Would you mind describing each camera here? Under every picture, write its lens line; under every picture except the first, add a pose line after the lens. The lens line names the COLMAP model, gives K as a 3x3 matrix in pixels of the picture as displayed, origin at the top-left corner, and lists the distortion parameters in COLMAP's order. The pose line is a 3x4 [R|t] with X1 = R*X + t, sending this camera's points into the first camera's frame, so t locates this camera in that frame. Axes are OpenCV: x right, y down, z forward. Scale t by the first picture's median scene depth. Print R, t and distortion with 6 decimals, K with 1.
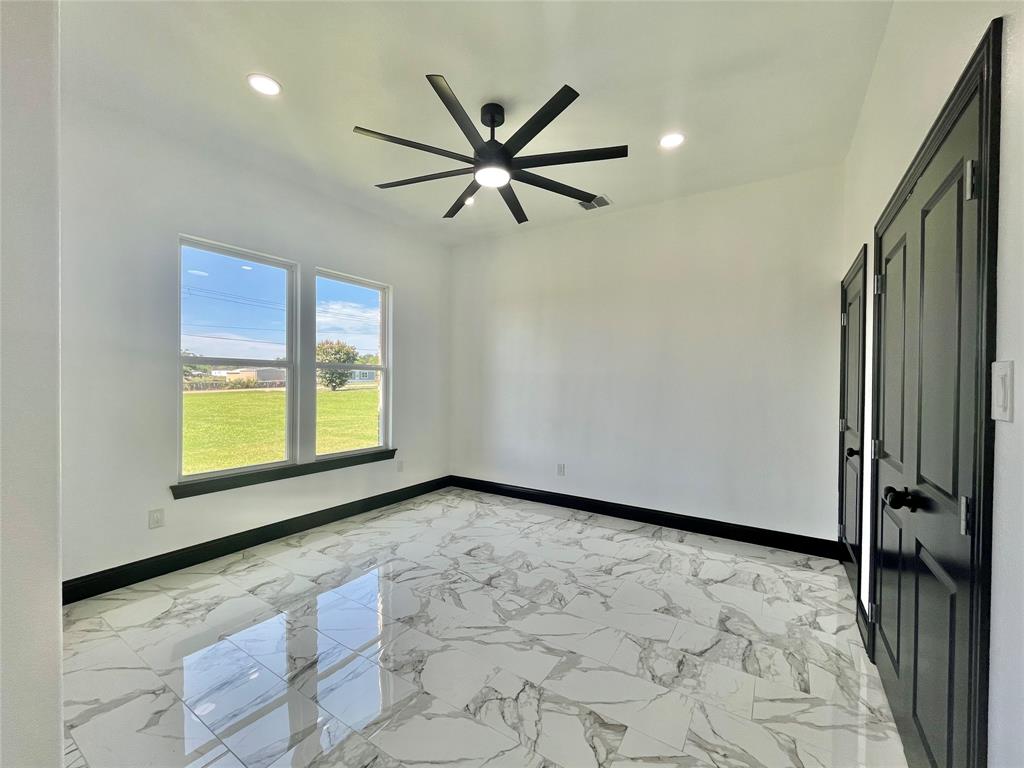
lens RADIAL K [[420.2, 0, 510.8], [0, 420.2, 384.6], [0, 0, 1]] dist [-0.002038, 0.000013]
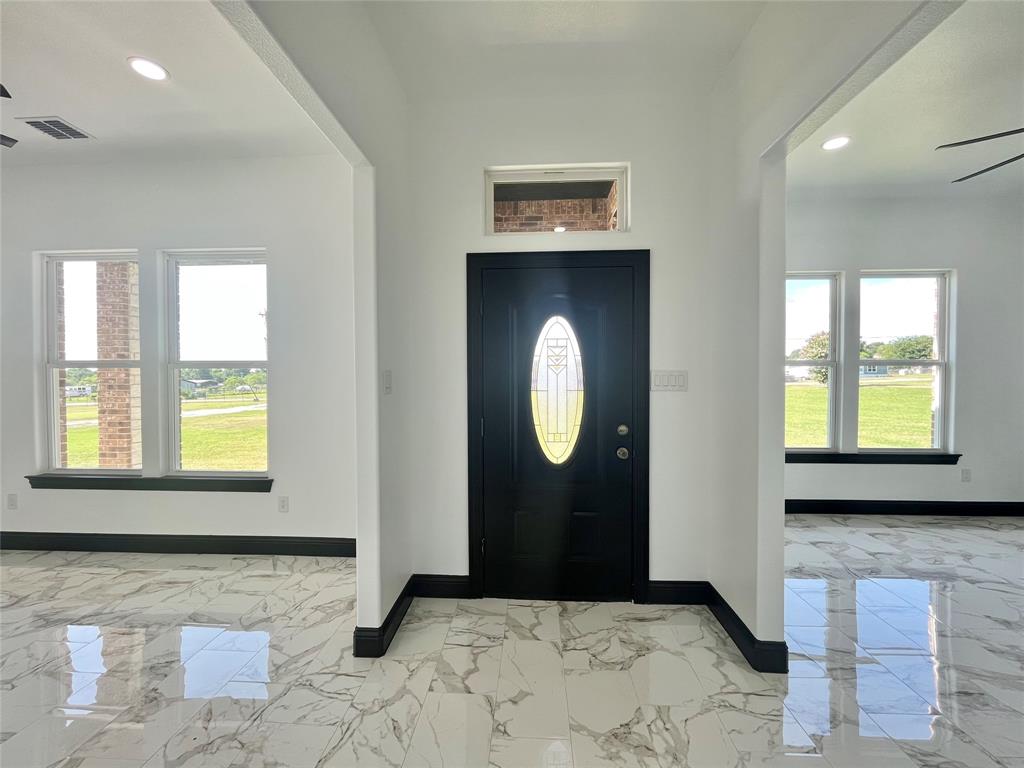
lens RADIAL K [[420.2, 0, 511.7], [0, 420.2, 384.4], [0, 0, 1]] dist [-0.002038, 0.000013]
pose [[0.505178, 0.008268, -0.862976, 0.009167], [0.000083, 0.999954, 0.009629, -0.001237], [0.863015, -0.004936, 0.505154, -0.296269]]
